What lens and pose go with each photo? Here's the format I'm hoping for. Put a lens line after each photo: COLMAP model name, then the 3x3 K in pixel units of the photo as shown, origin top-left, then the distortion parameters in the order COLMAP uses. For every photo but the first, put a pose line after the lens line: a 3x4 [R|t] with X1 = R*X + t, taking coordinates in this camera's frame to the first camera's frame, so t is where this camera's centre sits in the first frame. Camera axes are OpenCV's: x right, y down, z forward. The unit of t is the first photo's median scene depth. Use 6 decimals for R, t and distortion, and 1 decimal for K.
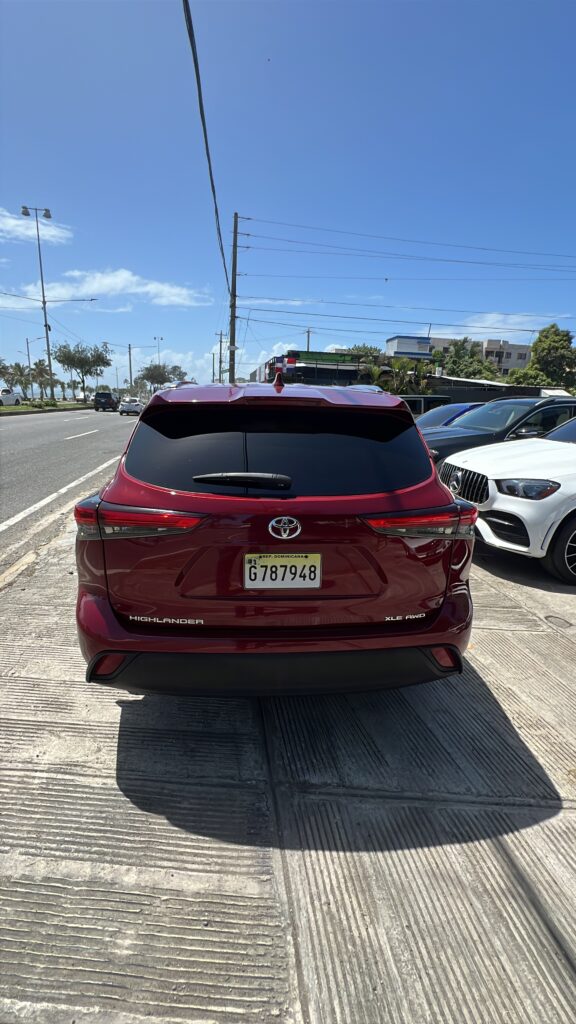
lens RADIAL K [[432.5, 0, 291.0], [0, 432.5, 514.2], [0, 0, 1]] dist [-0.001598, -0.000175]
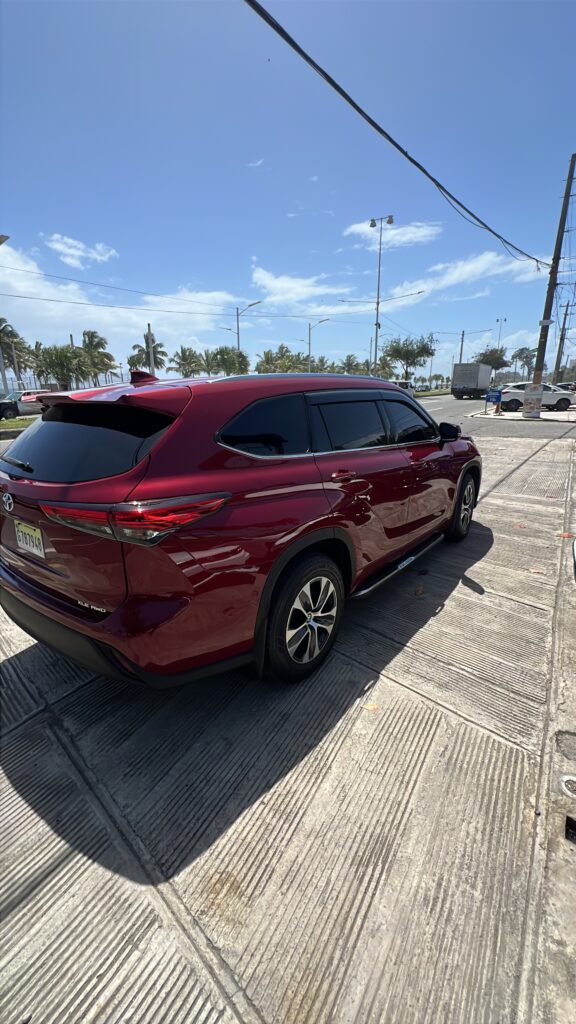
lens RADIAL K [[432.5, 0, 291.0], [0, 432.5, 514.2], [0, 0, 1]] dist [-0.001598, -0.000175]
pose [[0.747781, 0.149832, -0.646818, 0.904192], [-0.133723, 0.988228, 0.074321, -0.086088], [0.650339, 0.030919, 0.759014, 0.374845]]
